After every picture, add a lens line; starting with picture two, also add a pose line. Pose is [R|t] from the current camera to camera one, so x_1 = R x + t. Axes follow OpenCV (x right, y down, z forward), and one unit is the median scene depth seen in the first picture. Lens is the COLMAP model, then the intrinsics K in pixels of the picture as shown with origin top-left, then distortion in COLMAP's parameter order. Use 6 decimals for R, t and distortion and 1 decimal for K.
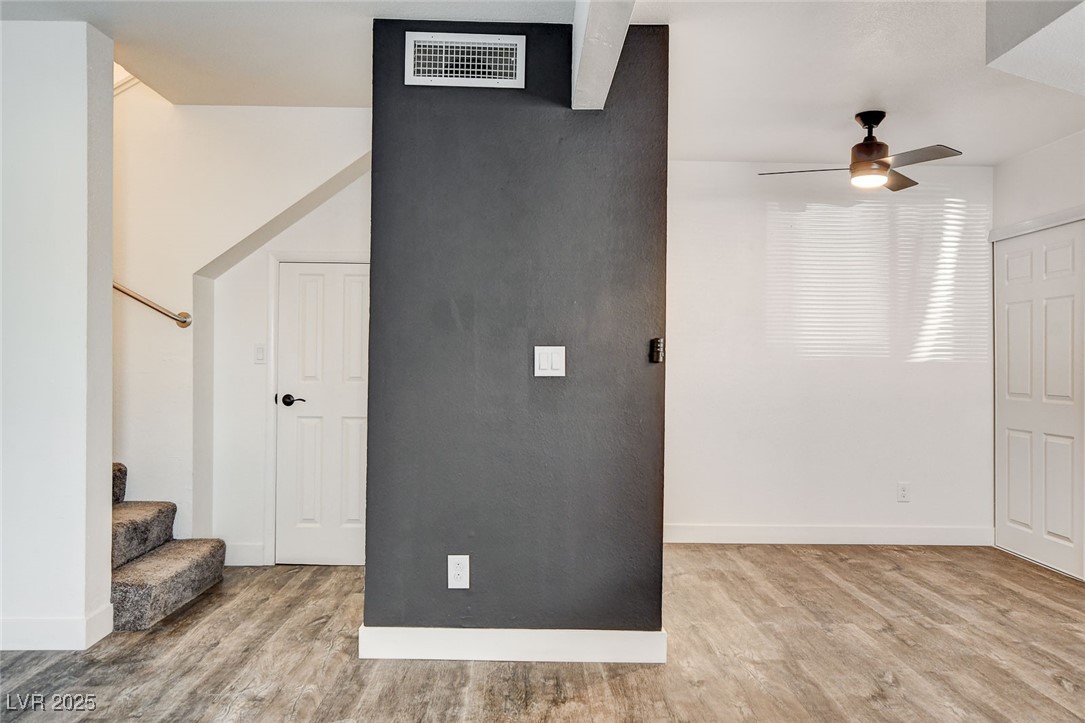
lens RADIAL K [[871.1, 0, 542.1], [0, 871.1, 359.1], [0, 0, 1]] dist [0.003907, 0.020703]
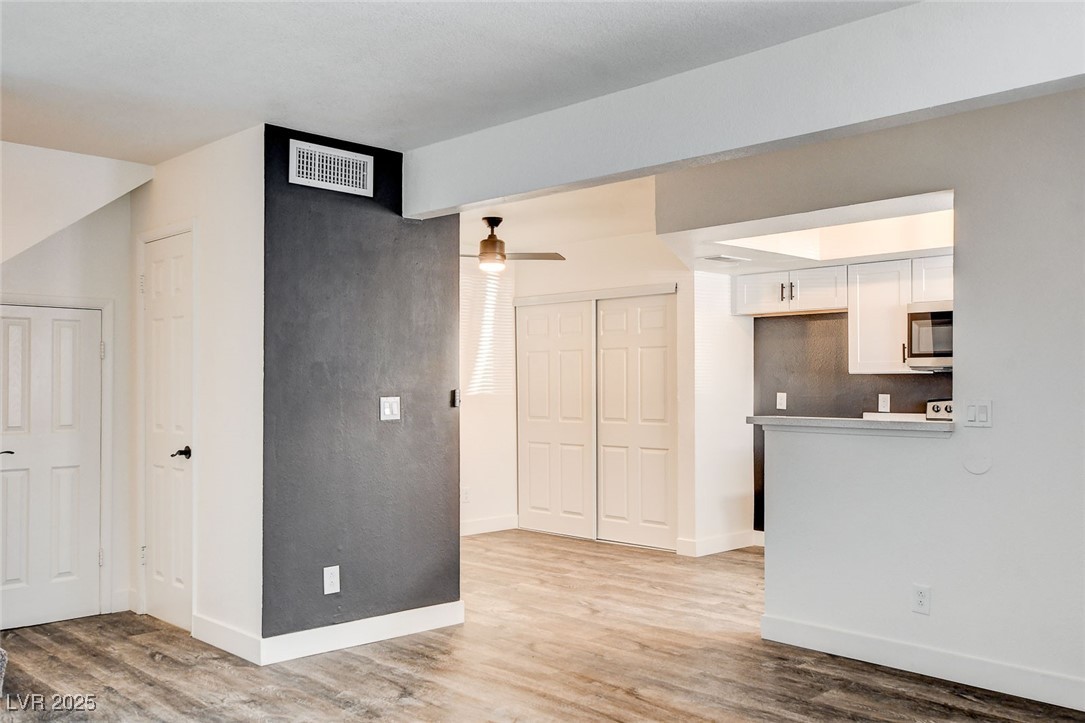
lens RADIAL K [[952.8, 0, 541.2], [0, 952.8, 364.0], [0, 0, 1]] dist [-0.001314, 0.032121]
pose [[0.729319, 0.001697, 0.684172, -0.797378], [0.006897, 0.999928, -0.009833, -0.047718], [-0.684139, 0.011890, 0.729254, -0.195692]]
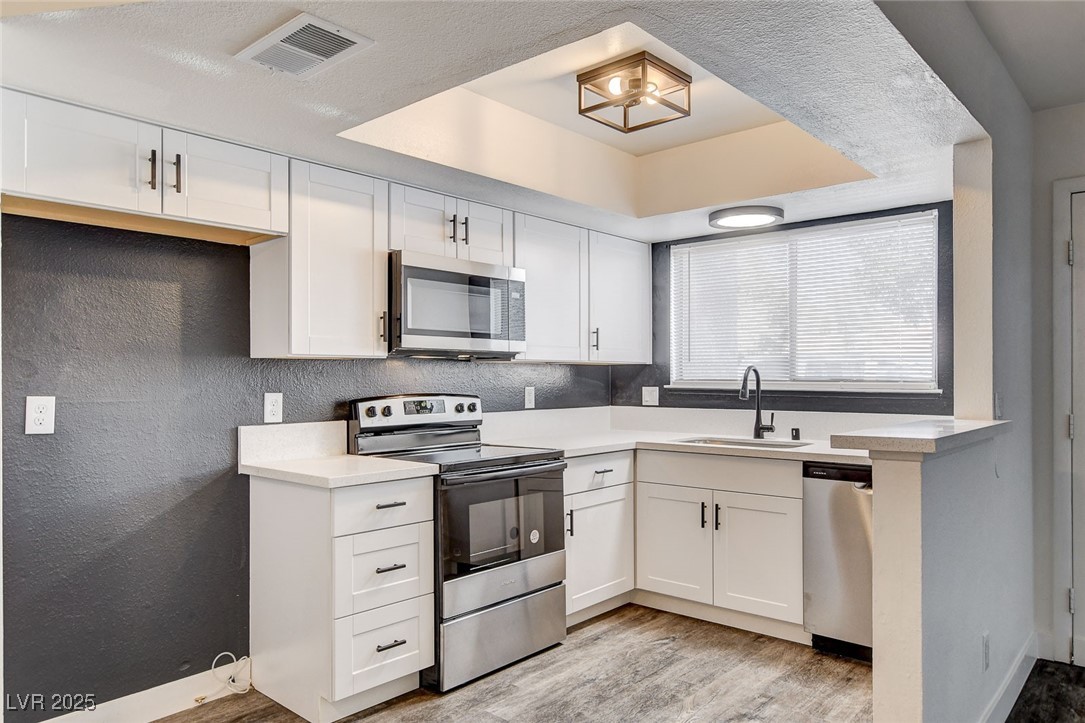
lens RADIAL K [[718.3, 0, 543.1], [0, 718.3, 373.2], [0, 0, 1]] dist [-0.012509, 0.015498]
pose [[-0.735629, -0.007515, 0.677343, 0.253437], [-0.009744, 0.999952, 0.000511, -0.026985], [-0.677315, -0.006224, -0.735667, 1.211365]]
